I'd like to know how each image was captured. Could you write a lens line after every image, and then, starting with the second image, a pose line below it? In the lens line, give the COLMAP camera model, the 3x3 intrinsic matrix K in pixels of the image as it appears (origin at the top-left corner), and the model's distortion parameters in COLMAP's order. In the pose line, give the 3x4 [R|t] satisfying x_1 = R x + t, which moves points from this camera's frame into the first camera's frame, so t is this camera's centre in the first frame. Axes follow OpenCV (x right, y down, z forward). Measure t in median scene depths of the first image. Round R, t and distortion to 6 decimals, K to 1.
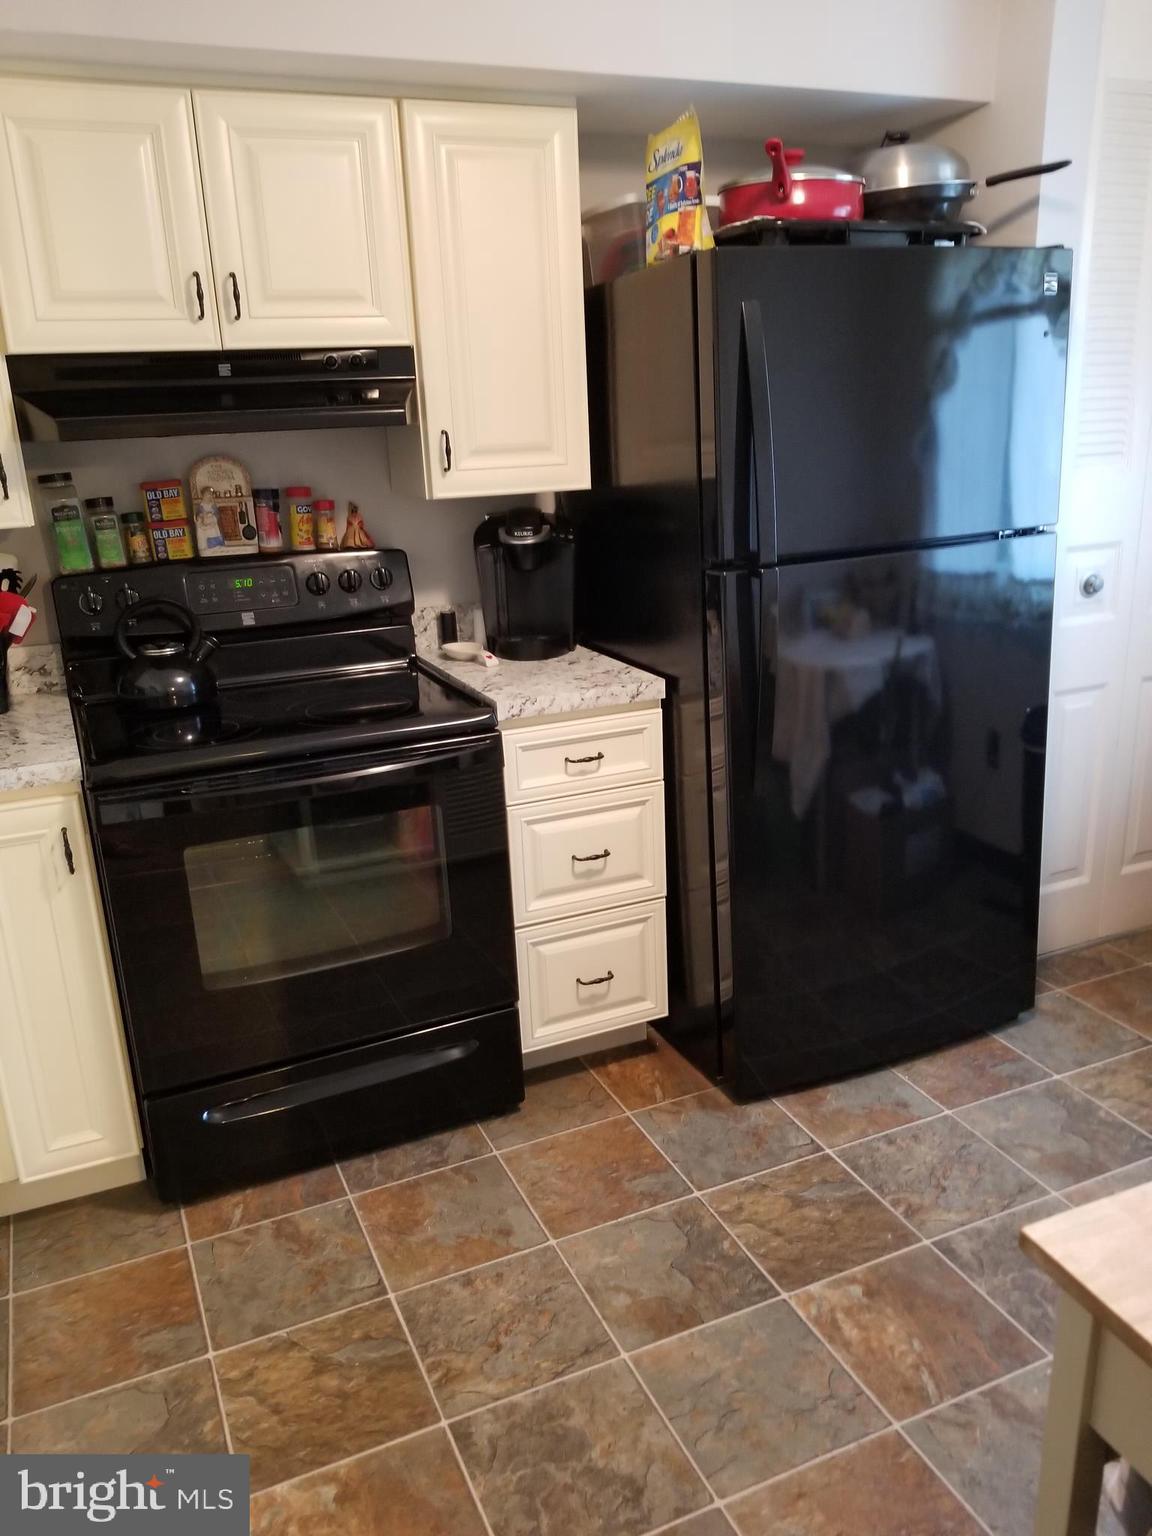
lens RADIAL K [[1197.3, 0, 610.1], [0, 1197.3, 804.3], [0, 0, 1]] dist [0.030614, -0.056276]
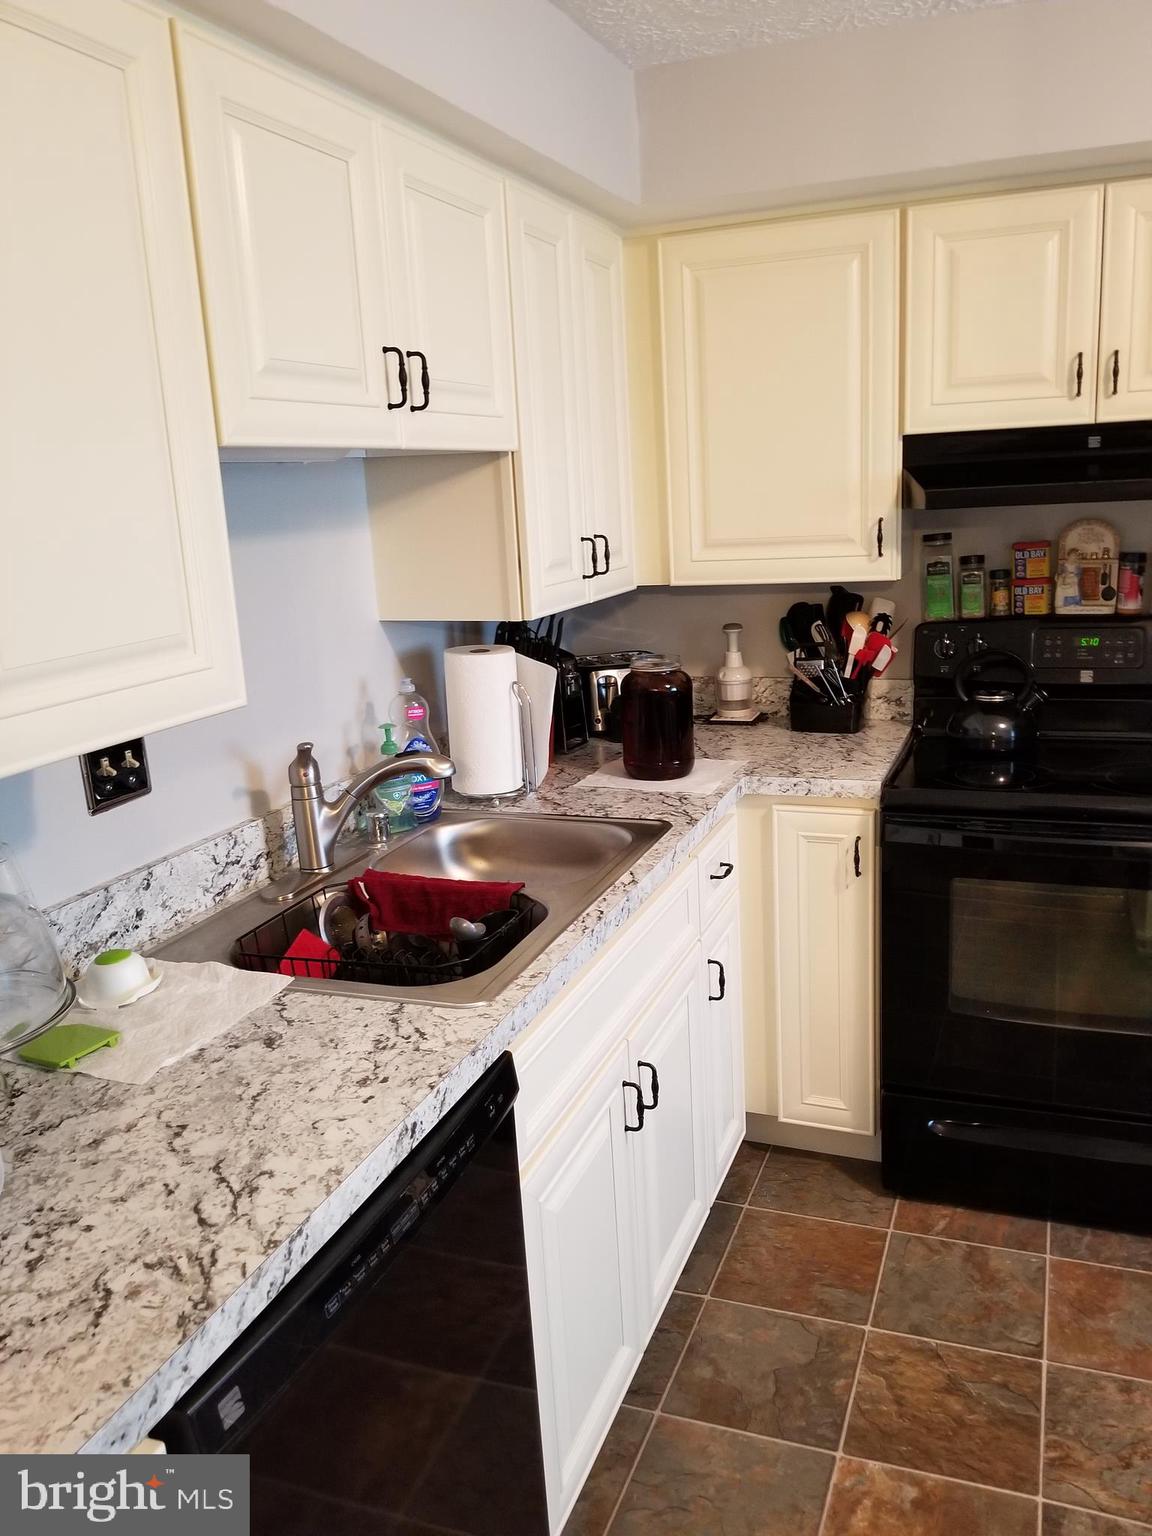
lens RADIAL K [[1197.3, 0, 610.1], [0, 1197.3, 804.3], [0, 0, 1]] dist [0.030614, -0.056276]
pose [[0.709673, 0.183743, -0.680149, 0.140968], [-0.203738, 0.977668, 0.051537, -0.019369], [0.674430, 0.101998, 0.731260, -0.016953]]
